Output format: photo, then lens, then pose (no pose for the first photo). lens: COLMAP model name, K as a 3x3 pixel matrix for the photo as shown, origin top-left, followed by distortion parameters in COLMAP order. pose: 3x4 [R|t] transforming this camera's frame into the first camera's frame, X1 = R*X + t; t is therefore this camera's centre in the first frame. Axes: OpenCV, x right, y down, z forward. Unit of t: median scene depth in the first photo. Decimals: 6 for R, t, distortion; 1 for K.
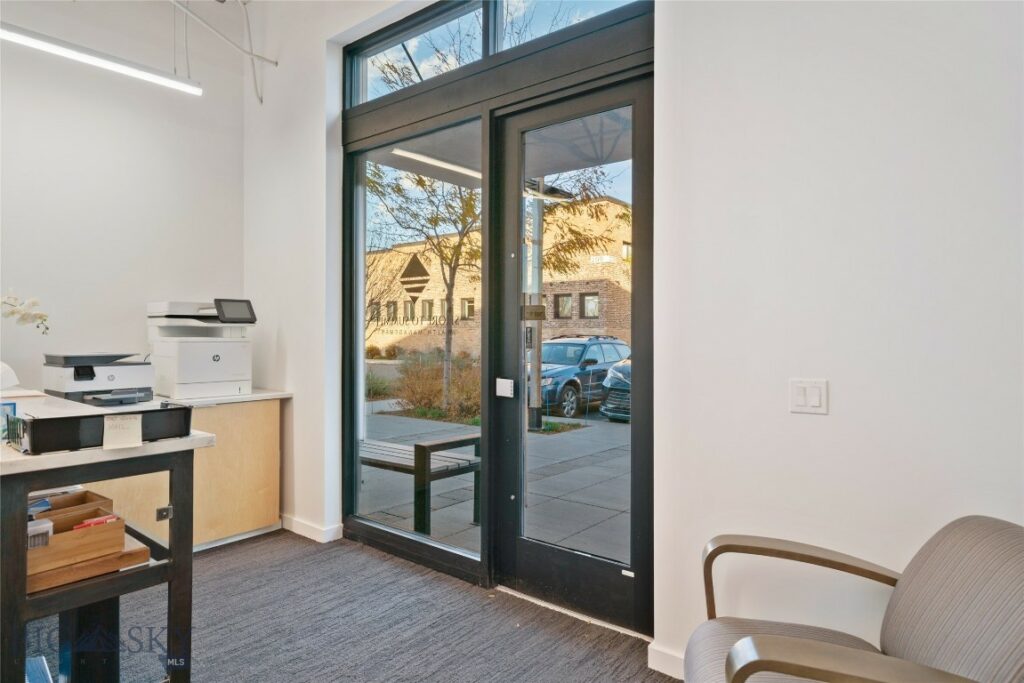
lens RADIAL K [[605.3, 0, 511.9], [0, 605.3, 327.6], [0, 0, 1]] dist [-0.002791, -0.000371]
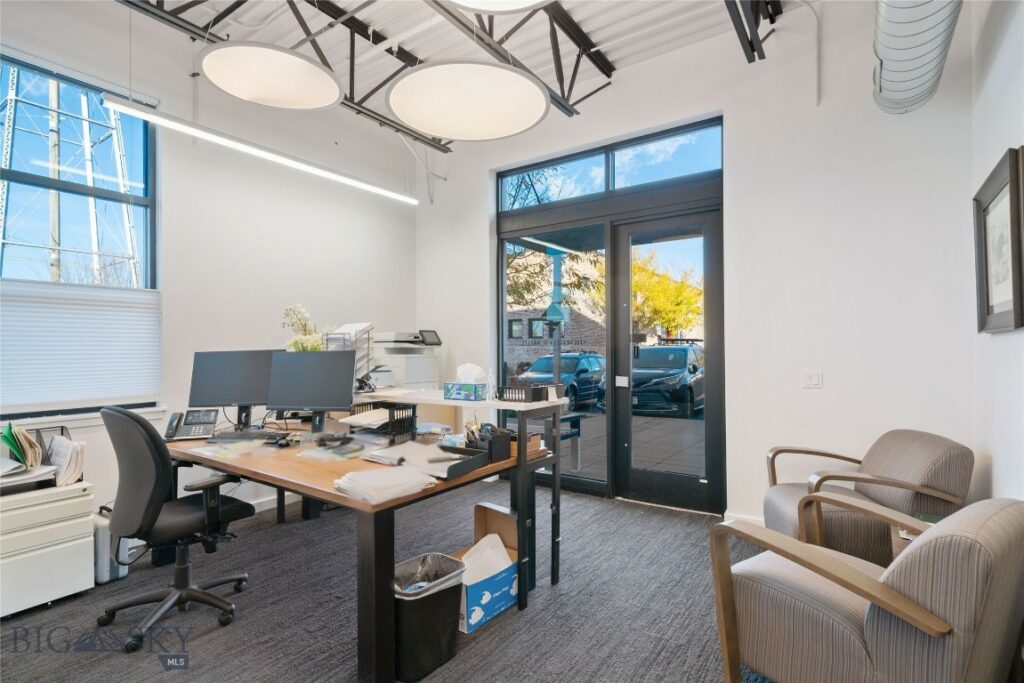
lens RADIAL K [[501.8, 0, 512.0], [0, 501.8, 341.5], [0, 0, 1]] dist [0.001633, -0.000006]
pose [[0.997730, -0.008452, 0.066805, -0.354055], [0.008949, 0.999934, -0.007137, -0.006519], [-0.066740, 0.007719, 0.997741, -0.349196]]
